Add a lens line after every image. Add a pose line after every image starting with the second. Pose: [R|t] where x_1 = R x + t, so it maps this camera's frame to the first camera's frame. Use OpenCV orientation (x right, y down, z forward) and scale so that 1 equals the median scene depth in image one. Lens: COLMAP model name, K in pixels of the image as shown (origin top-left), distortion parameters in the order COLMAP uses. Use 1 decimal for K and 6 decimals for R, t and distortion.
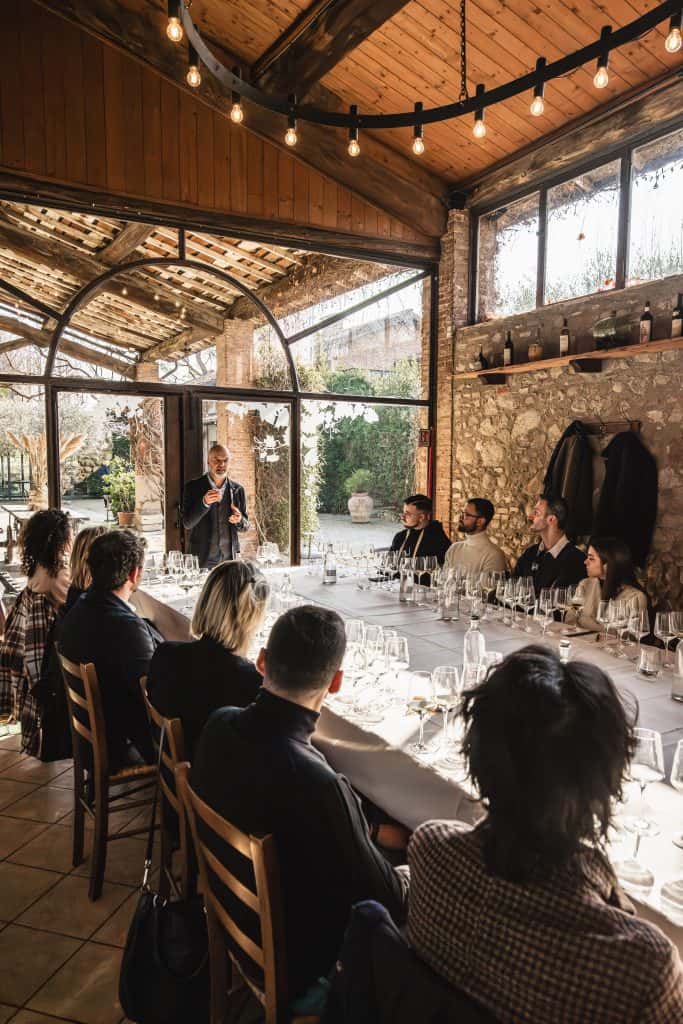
lens RADIAL K [[793.6, 0, 341.5], [0, 793.6, 528.0], [0, 0, 1]] dist [-0.006354, -0.000602]
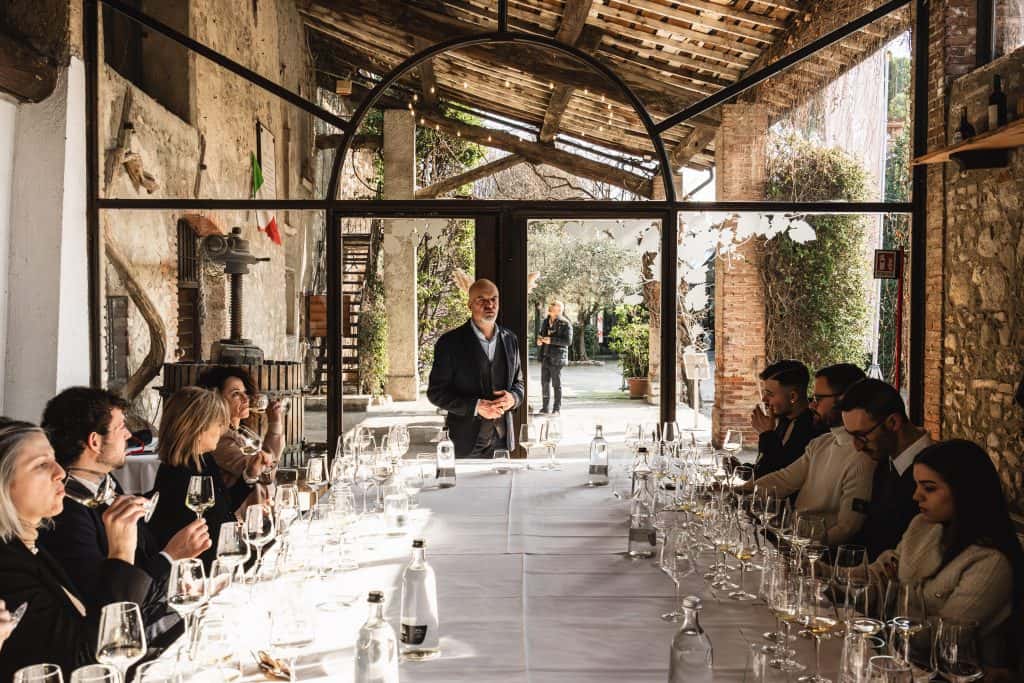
lens RADIAL K [[1095.1, 0, 512.0], [0, 1095.1, 341.5], [0, 0, 1]] dist [0.007099, 0.015546]
pose [[0.841737, 0.011294, -0.539769, 0.313948], [-0.042262, 0.998092, -0.045021, -0.004472], [0.538231, 0.060708, 0.840608, 0.141262]]
